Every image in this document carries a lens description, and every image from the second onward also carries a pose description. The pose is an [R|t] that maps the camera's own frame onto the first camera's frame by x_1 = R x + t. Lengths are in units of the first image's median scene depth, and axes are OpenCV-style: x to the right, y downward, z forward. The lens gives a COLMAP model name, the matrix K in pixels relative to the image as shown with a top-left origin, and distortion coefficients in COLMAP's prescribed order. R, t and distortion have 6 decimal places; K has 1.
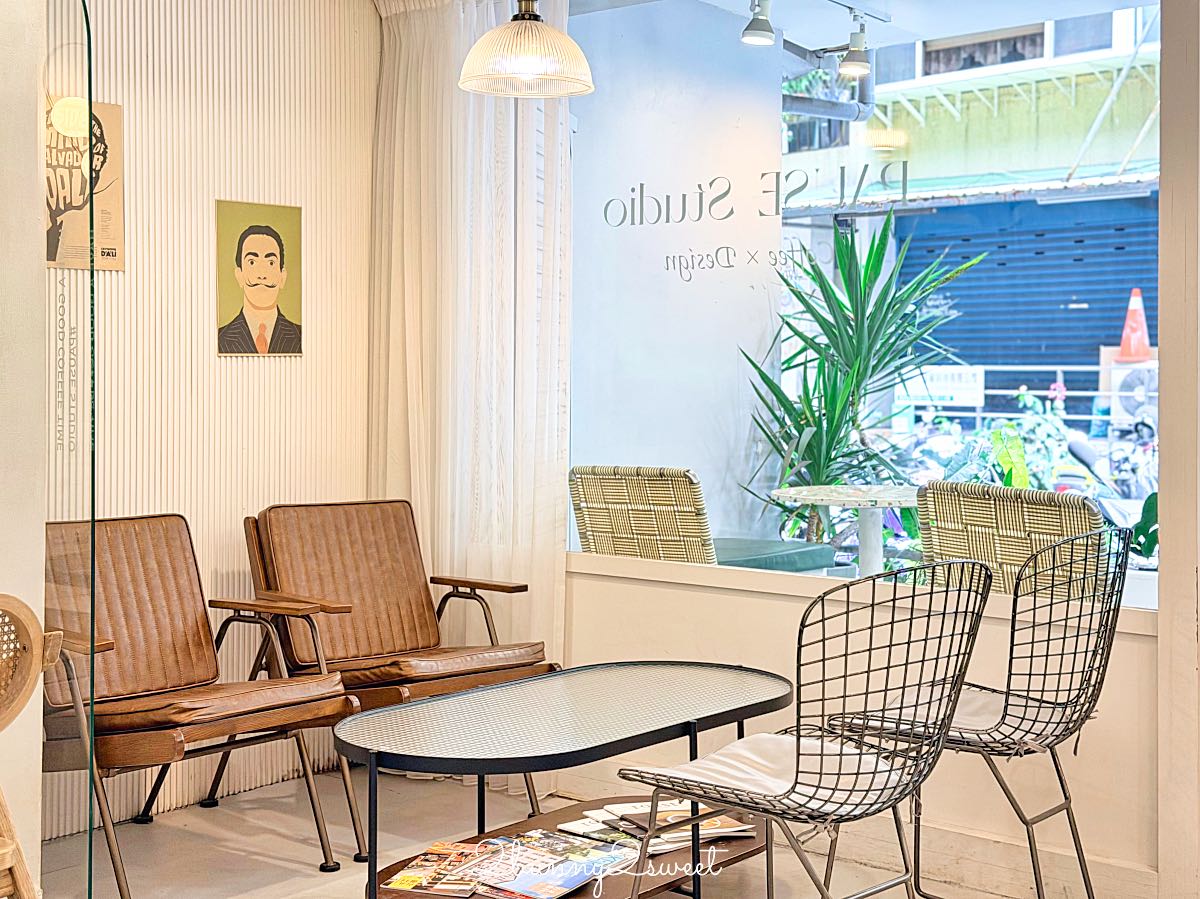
lens RADIAL K [[1690.2, 0, 603.1], [0, 1690.2, 441.3], [0, 0, 1]] dist [0.085512, 0.000000]
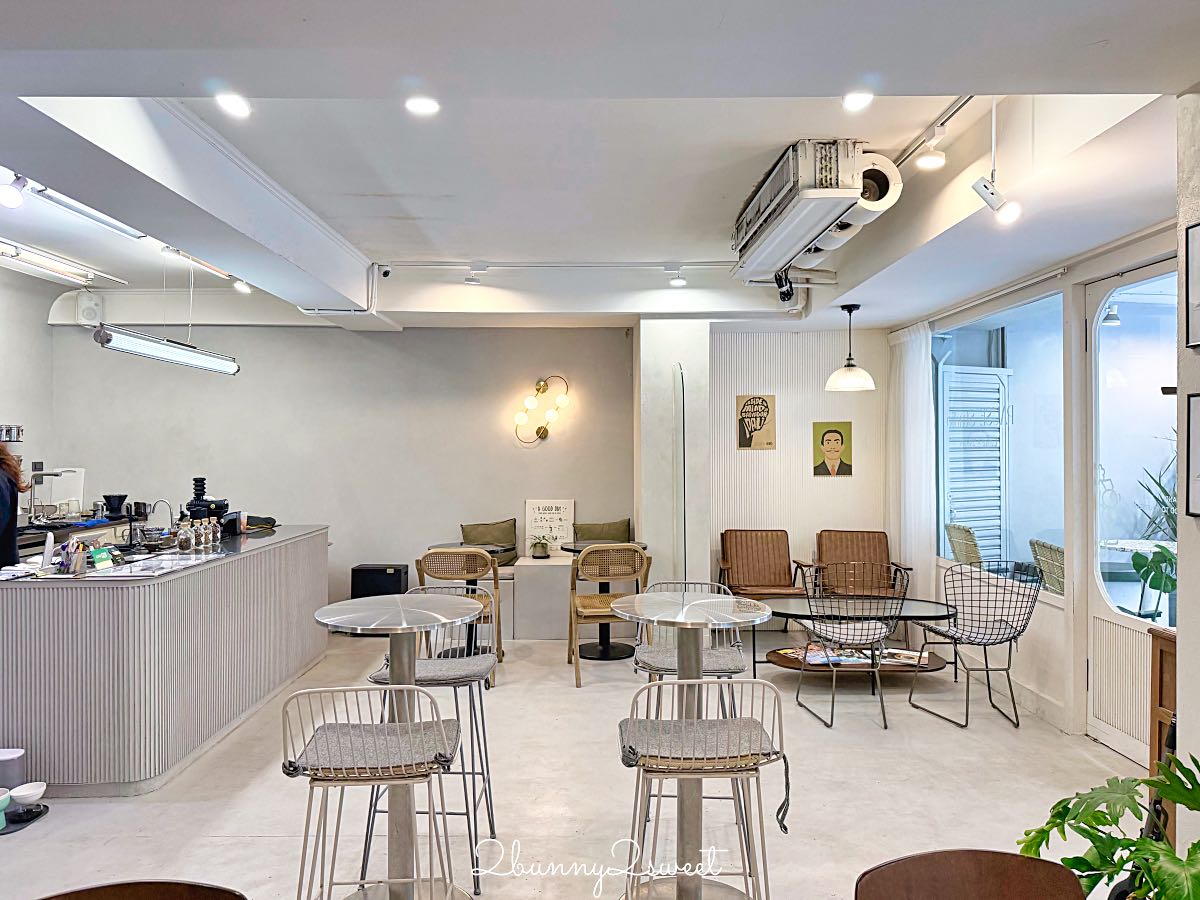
lens RADIAL K [[889.8, 0, 591.3], [0, 889.8, 453.0], [0, 0, 1]] dist [0.034242, -0.057715]
pose [[0.635671, -0.001653, -0.771959, 0.681176], [-0.028499, 0.999266, -0.025607, -0.039473], [0.771434, 0.038278, 0.635157, -0.242905]]
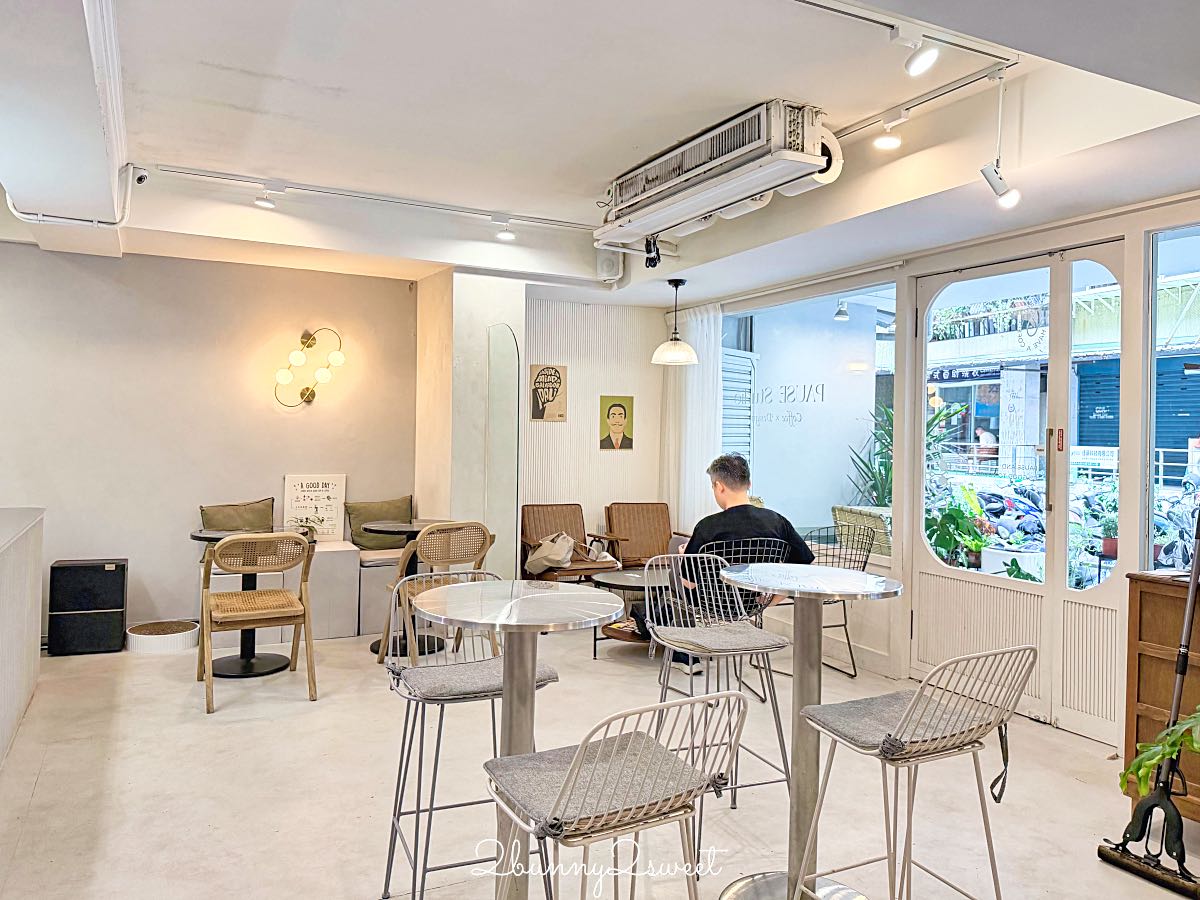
lens RADIAL K [[889.8, 0, 605.9], [0, 889.8, 450.2], [0, 0, 1]] dist [0.034242, -0.057715]
pose [[0.921327, 0.019430, -0.388303, 0.356254], [-0.030254, 0.999305, -0.021779, -0.016785], [0.387610, 0.031814, 0.921274, -0.368218]]
